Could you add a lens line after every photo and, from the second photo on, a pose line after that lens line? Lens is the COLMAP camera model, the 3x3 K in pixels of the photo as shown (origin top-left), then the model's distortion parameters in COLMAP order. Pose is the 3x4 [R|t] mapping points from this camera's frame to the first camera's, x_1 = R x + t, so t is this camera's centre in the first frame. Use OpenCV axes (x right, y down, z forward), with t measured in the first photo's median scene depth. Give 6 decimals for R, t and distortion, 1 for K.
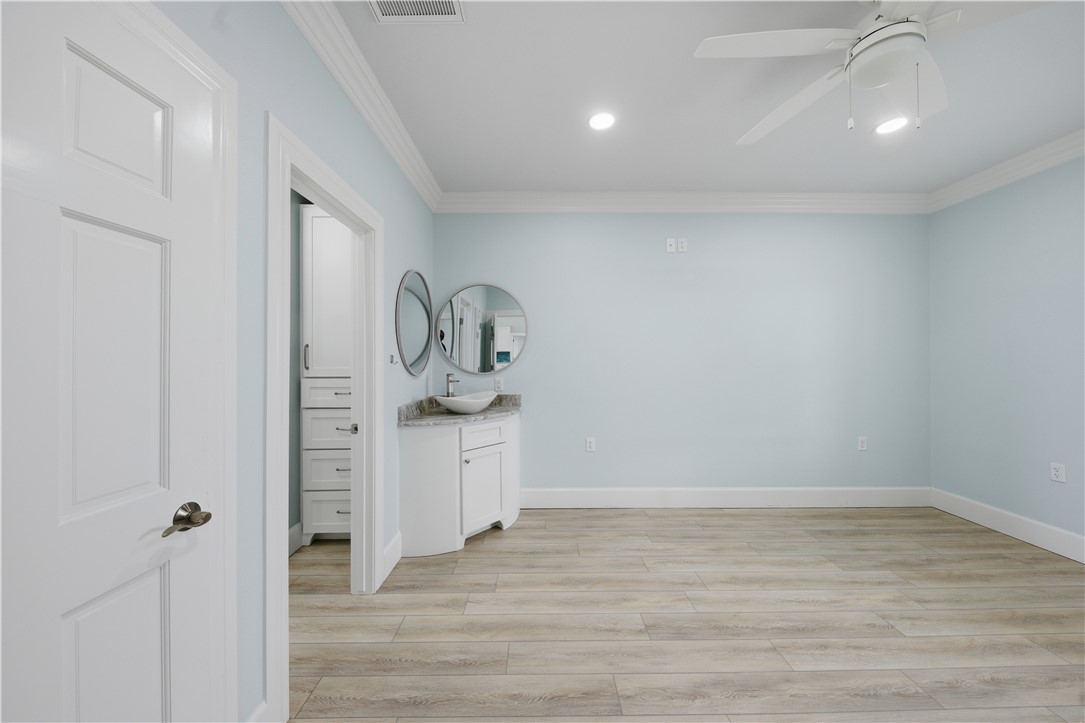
lens RADIAL K [[358.0, 0, 533.6], [0, 358.0, 358.8], [0, 0, 1]] dist [-0.003762, -0.001271]
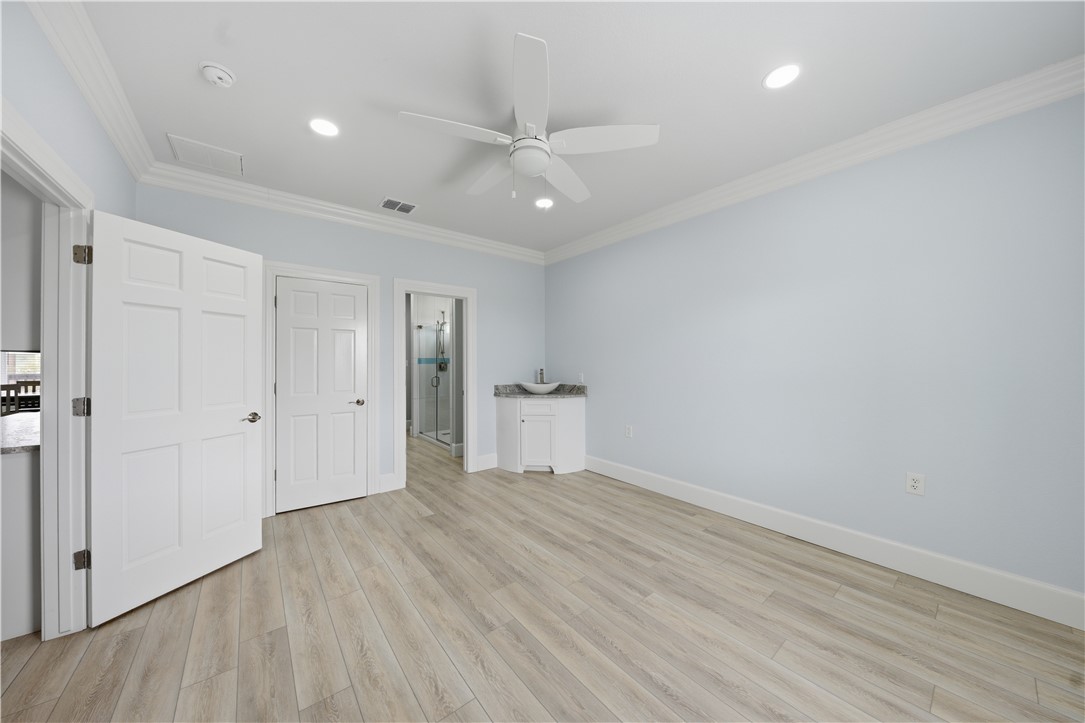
lens RADIAL K [[358.0, 0, 549.2], [0, 358.0, 357.4], [0, 0, 1]] dist [-0.003762, -0.001271]
pose [[0.632433, -0.009578, -0.774555, 1.170738], [0.004479, 0.999952, -0.008709, 0.007225], [0.774602, 0.002039, 0.632446, 0.048665]]
